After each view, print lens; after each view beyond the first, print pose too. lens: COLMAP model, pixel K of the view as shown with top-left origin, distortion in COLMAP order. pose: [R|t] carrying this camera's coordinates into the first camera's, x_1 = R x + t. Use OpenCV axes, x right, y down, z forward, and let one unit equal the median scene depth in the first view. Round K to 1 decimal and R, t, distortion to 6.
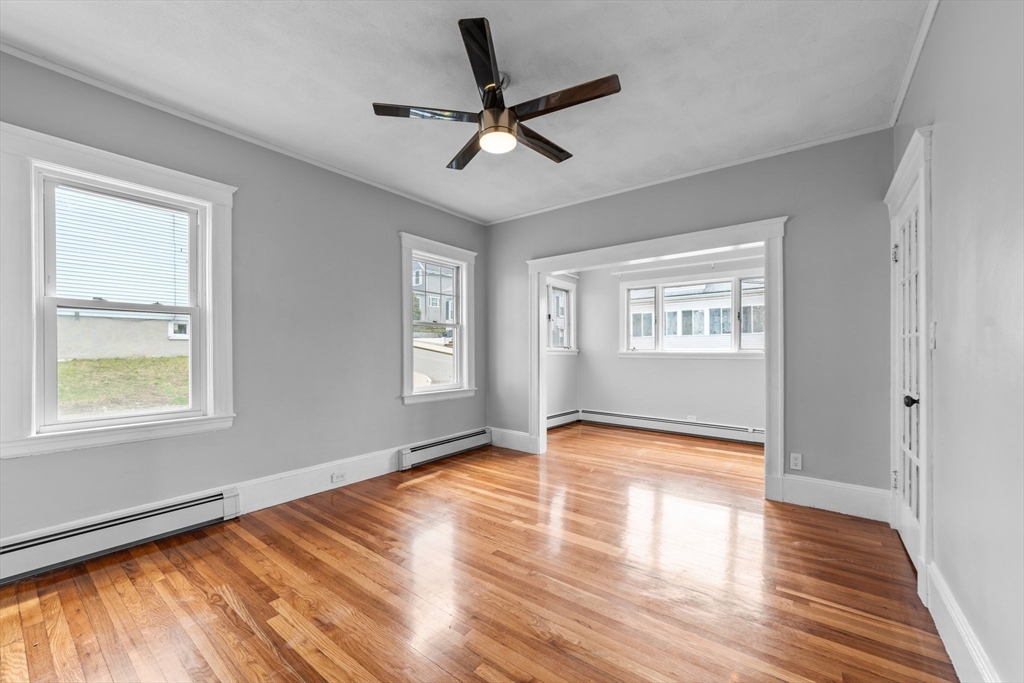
lens RADIAL K [[400.7, 0, 508.0], [0, 400.7, 349.3], [0, 0, 1]] dist [0.000336, 0.000299]
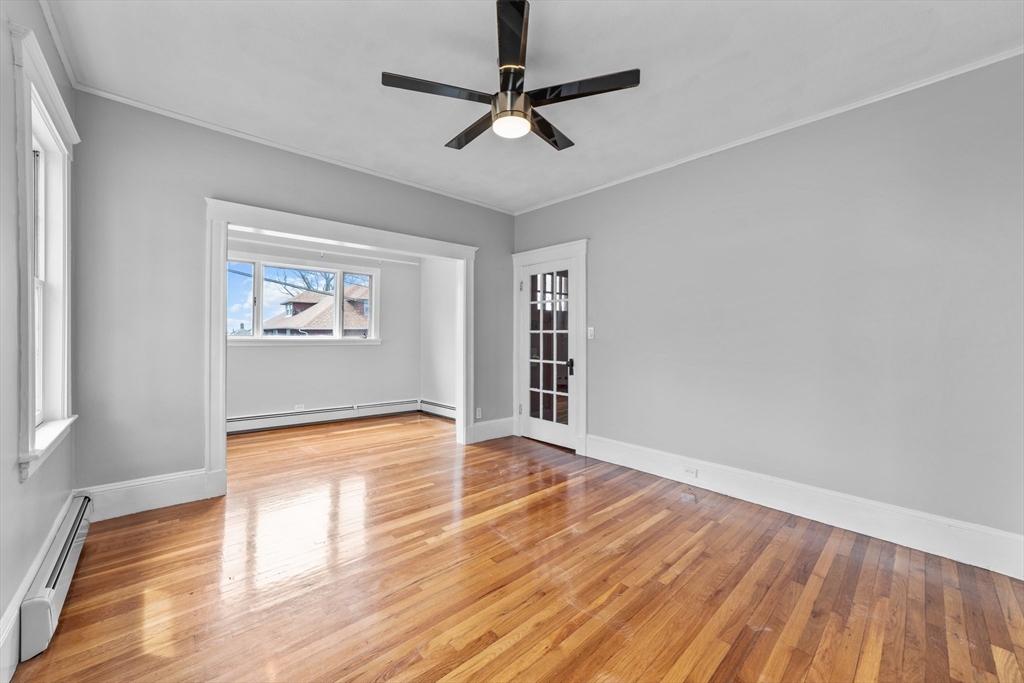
lens RADIAL K [[391.8, 0, 512.9], [0, 391.8, 337.8], [0, 0, 1]] dist [-0.001052, 0.000349]
pose [[0.186021, -0.002869, 0.982542, -0.391657], [-0.009713, 0.999942, 0.004759, -0.005871], [-0.982498, -0.010429, 0.185983, 0.339890]]
